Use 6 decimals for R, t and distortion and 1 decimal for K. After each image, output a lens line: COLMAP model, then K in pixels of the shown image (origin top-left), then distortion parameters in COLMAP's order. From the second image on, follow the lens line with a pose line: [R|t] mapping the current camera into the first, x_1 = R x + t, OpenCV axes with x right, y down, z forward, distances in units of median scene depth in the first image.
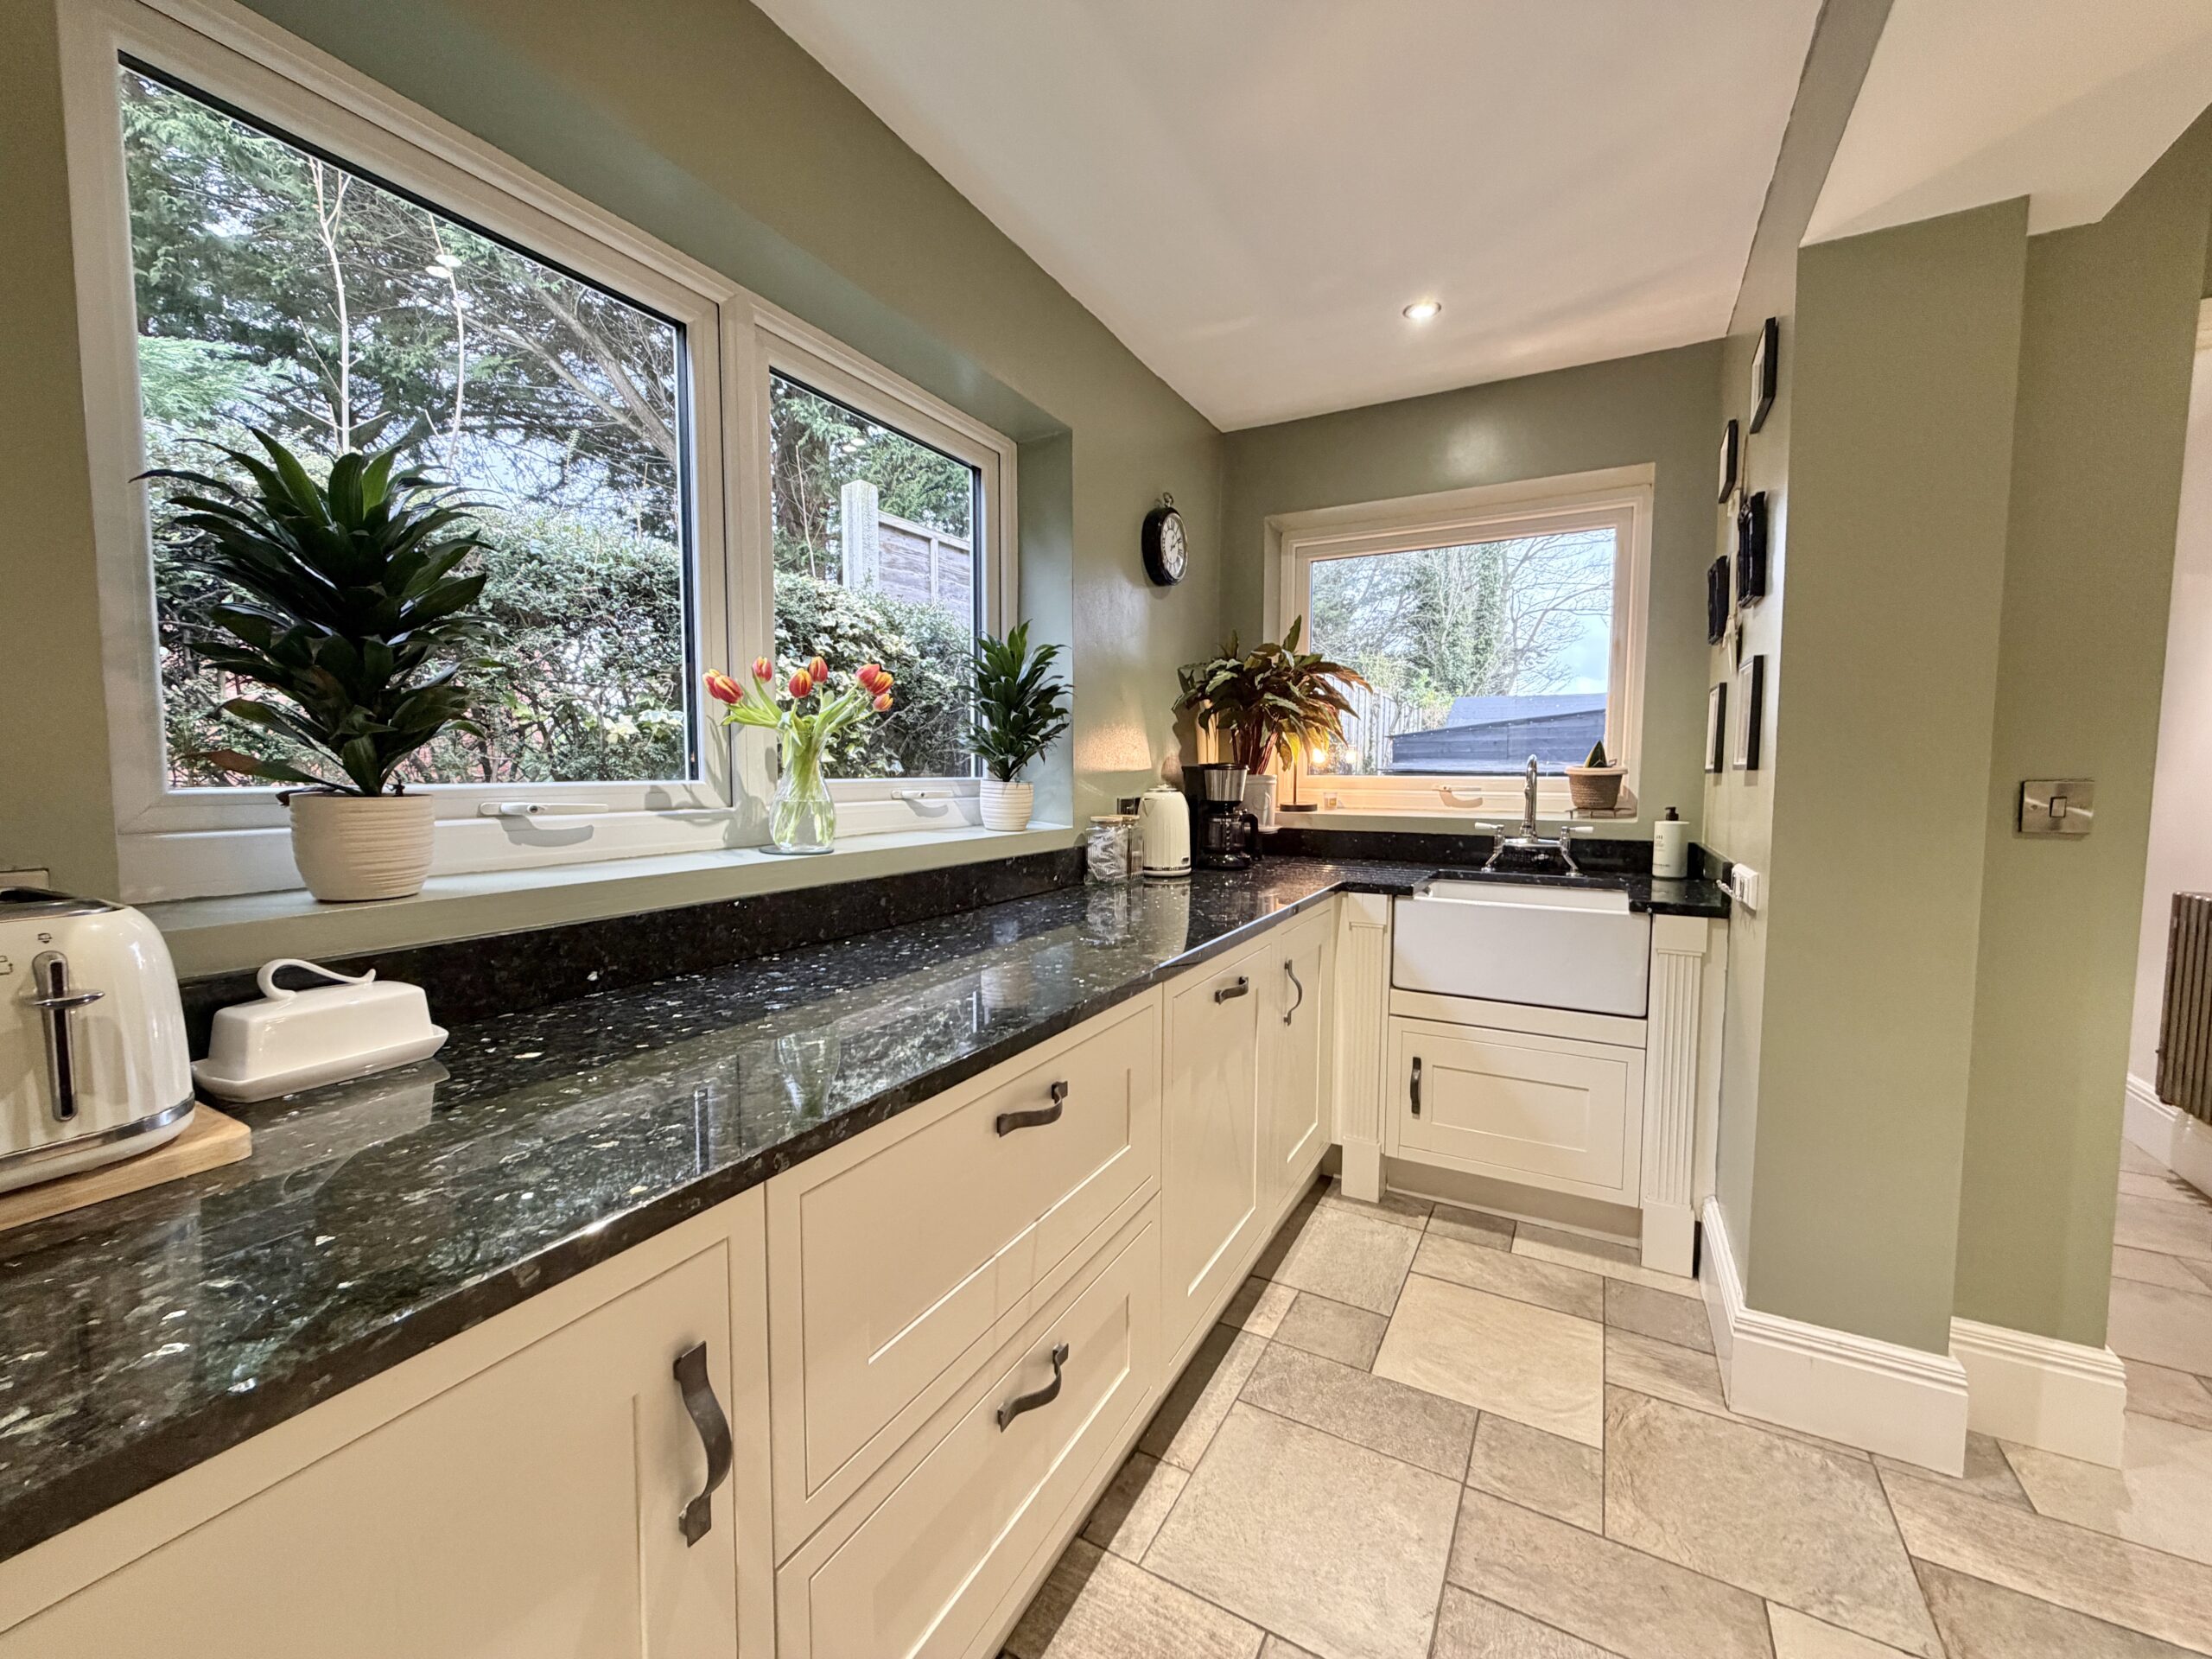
lens RADIAL K [[873.5, 0, 1110.6], [0, 873.5, 827.7], [0, 0, 1]] dist [-0.000714, -0.000008]
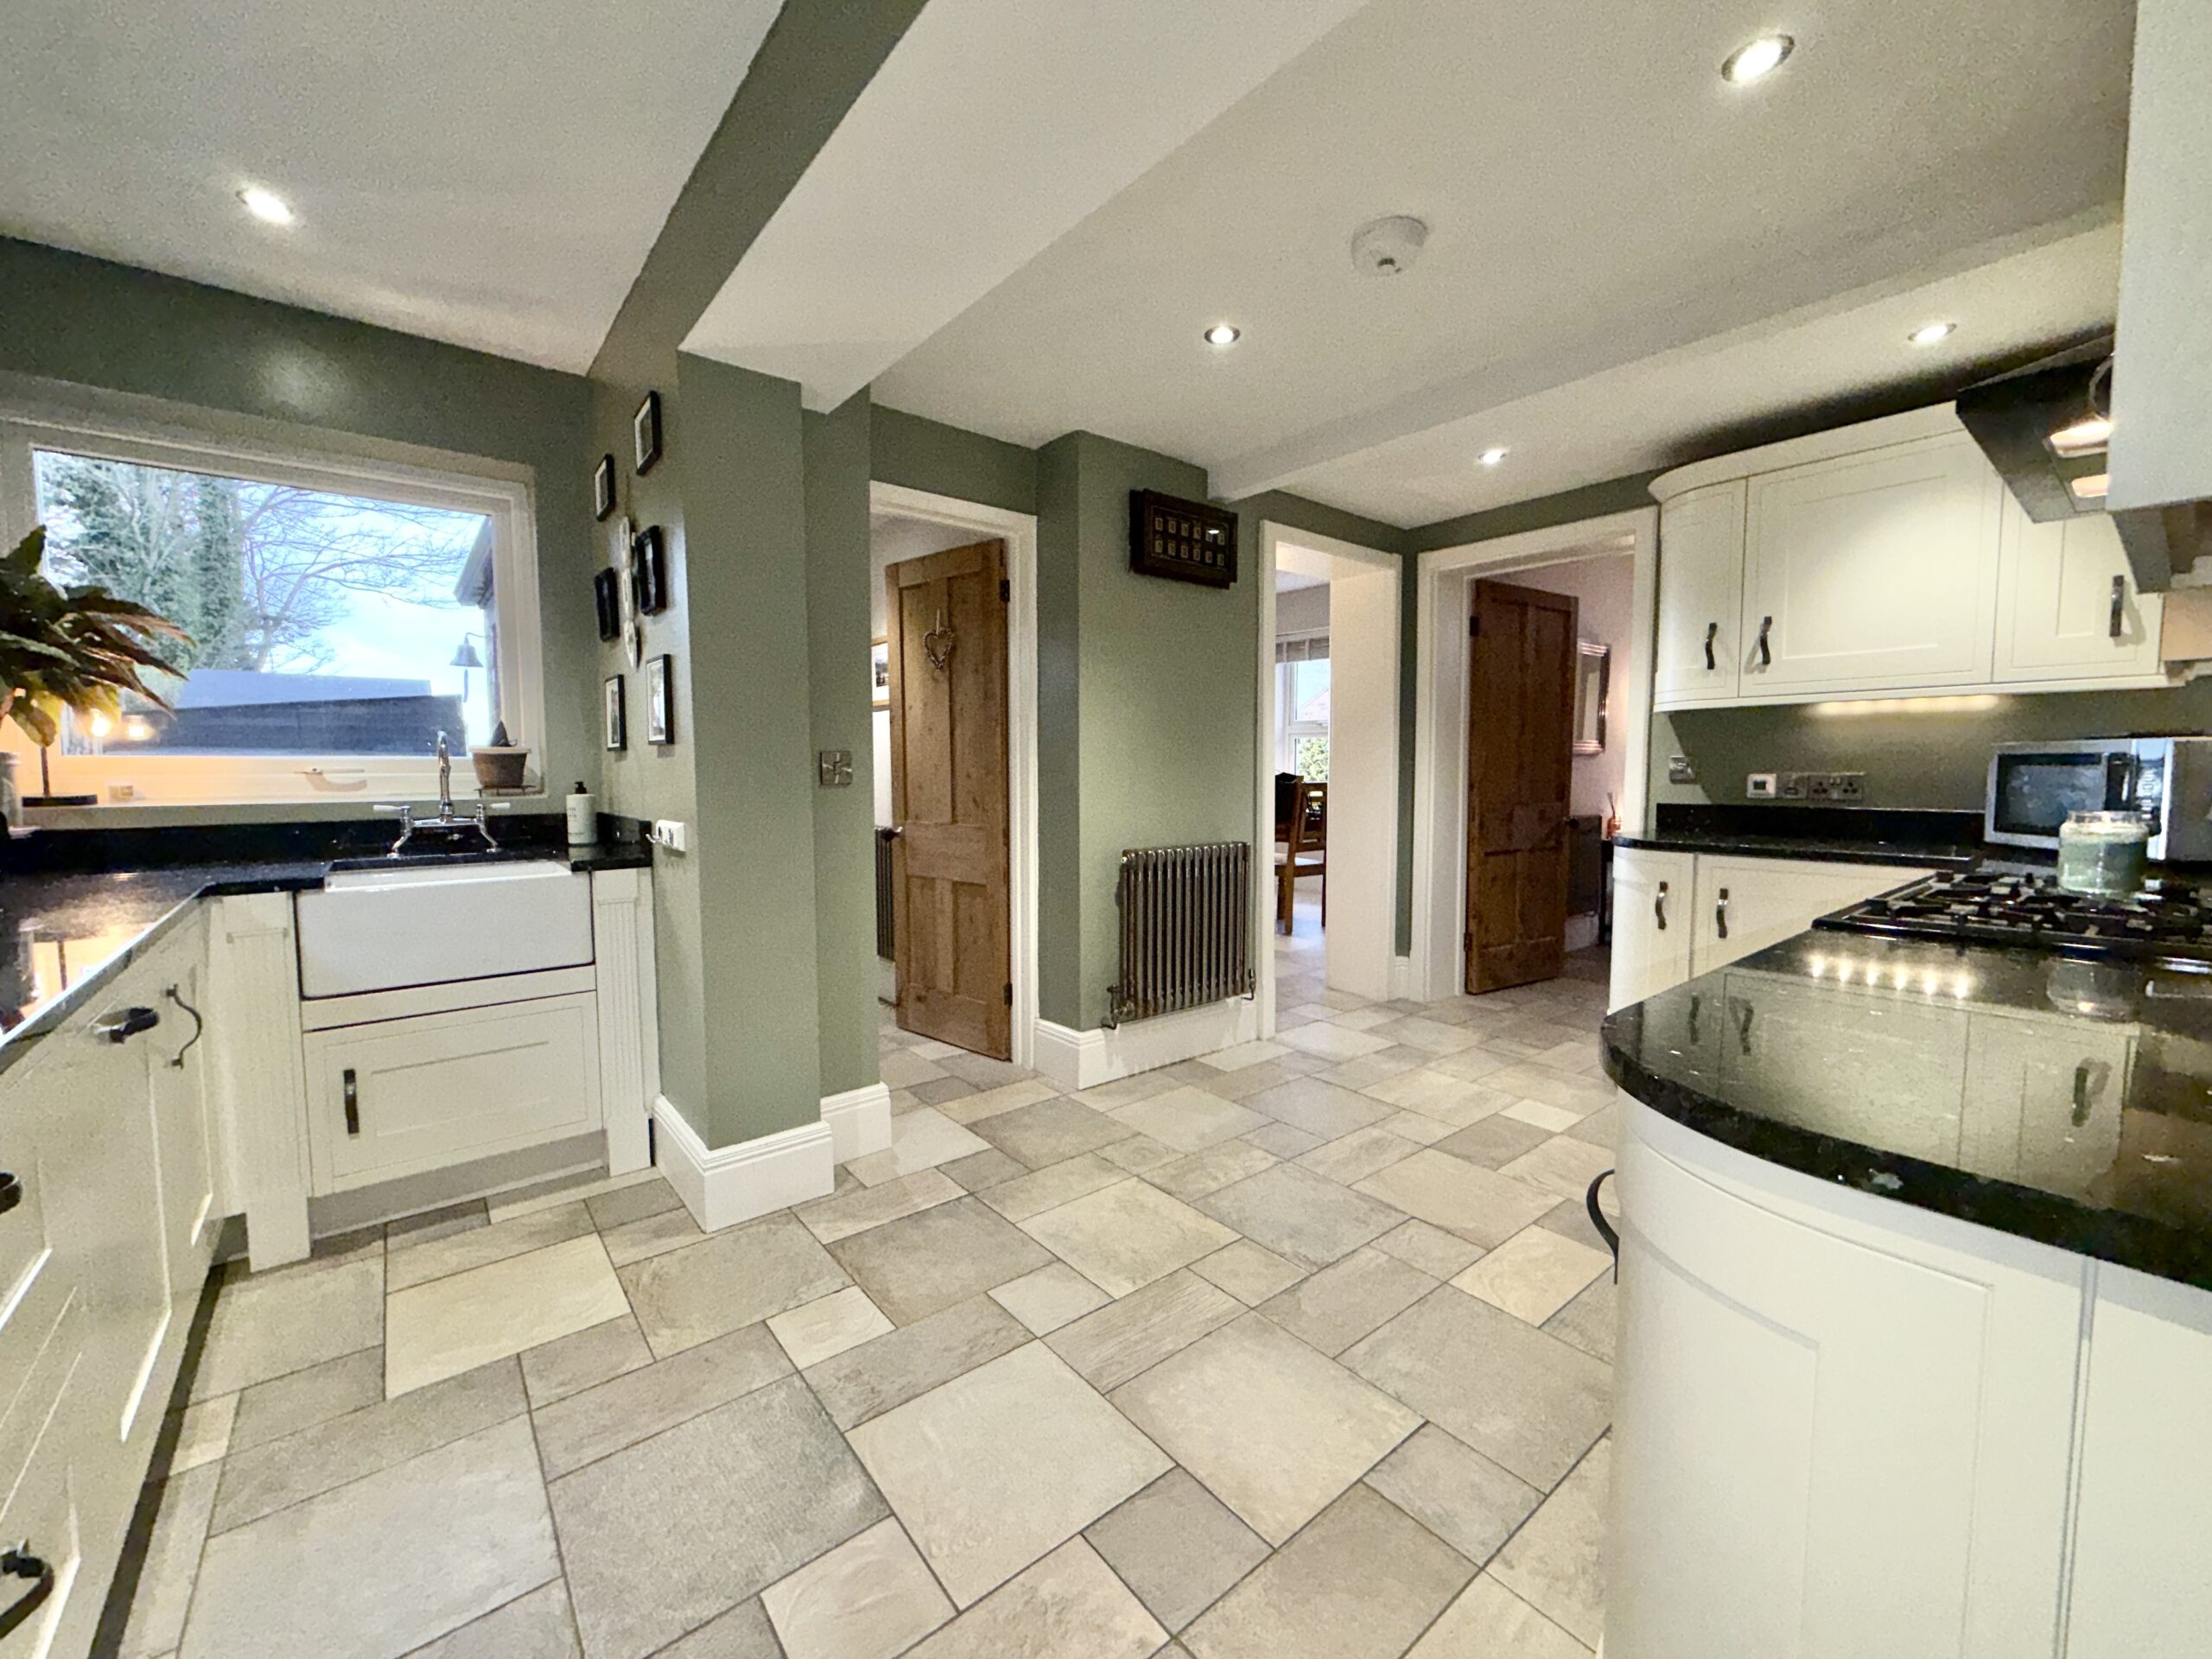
lens RADIAL K [[876.6, 0, 1085.1], [0, 876.6, 828.5], [0, 0, 1]] dist [0.000168, -0.000053]
pose [[0.378554, -0.069620, 0.922957, -0.186277], [0.065664, 0.996675, 0.048248, 0.029424], [-0.923247, 0.042341, 0.381867, -0.037871]]
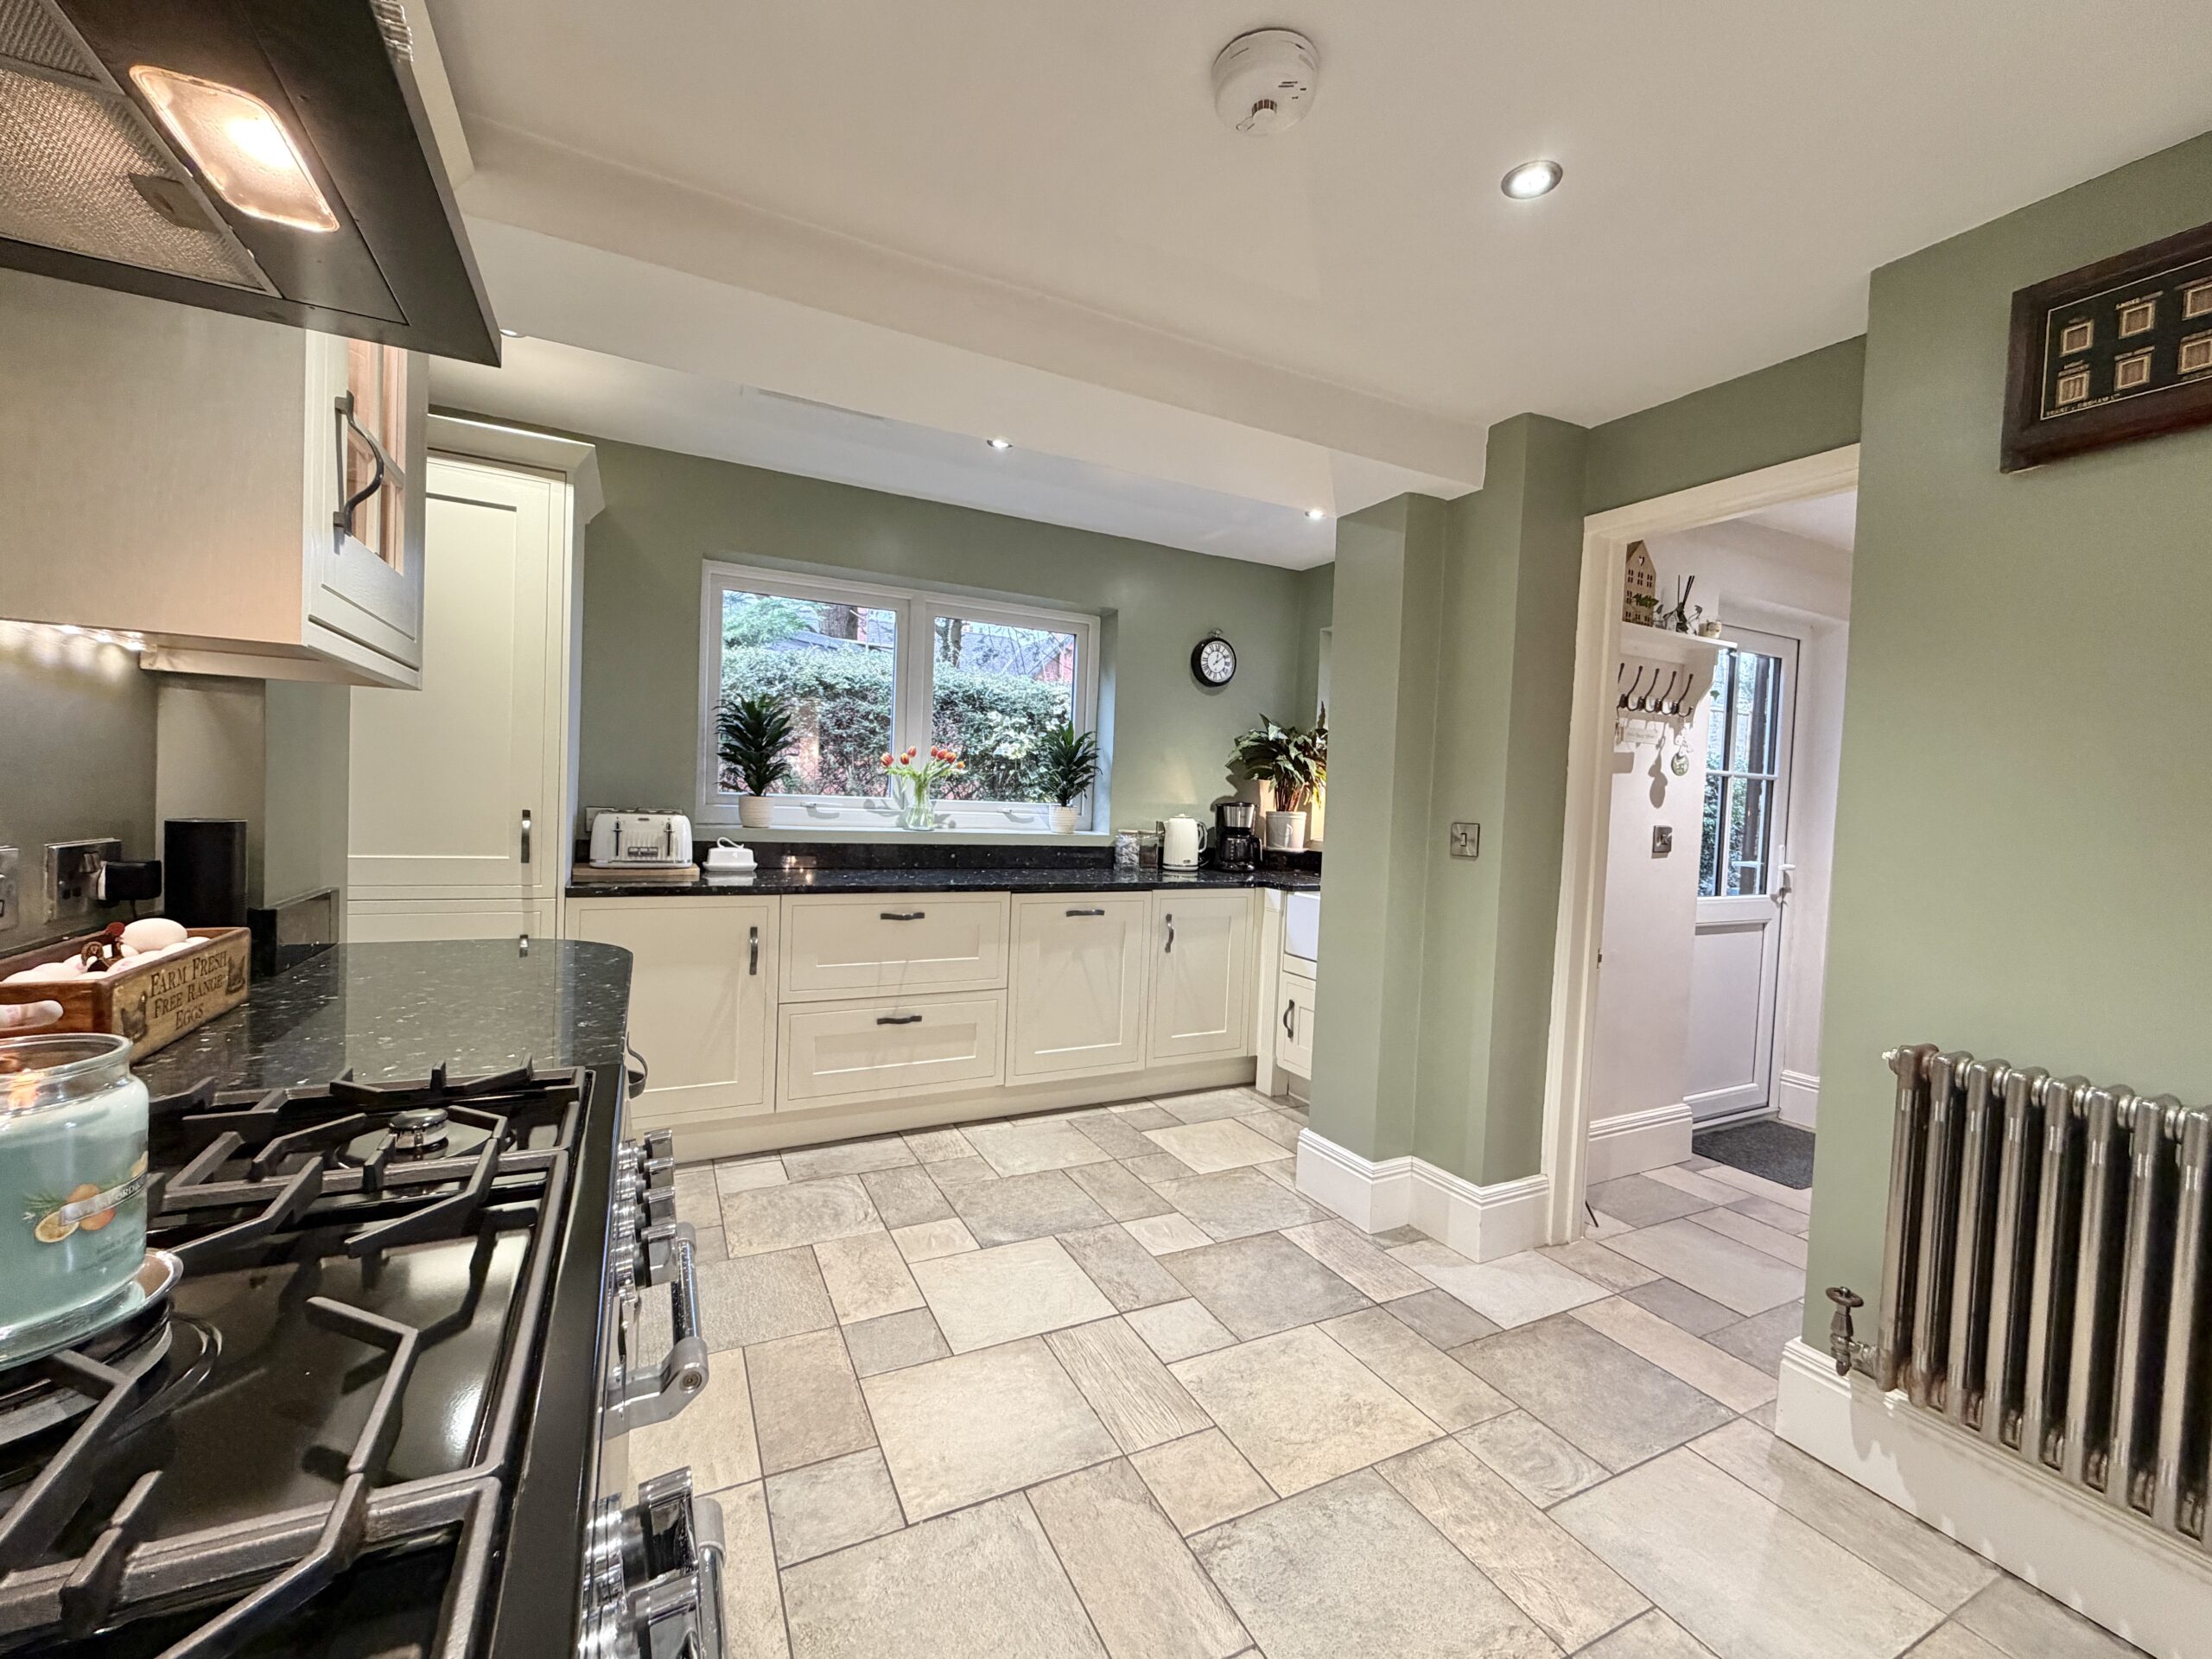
lens RADIAL K [[879.5, 0, 1108.3], [0, 879.5, 828.9], [0, 0, 1]] dist [0.000114, -0.000419]
pose [[0.838976, 0.050422, -0.541828, 0.991338], [-0.074278, 0.996990, -0.022234, 0.029412], [0.539076, 0.058899, 0.840195, -0.512146]]
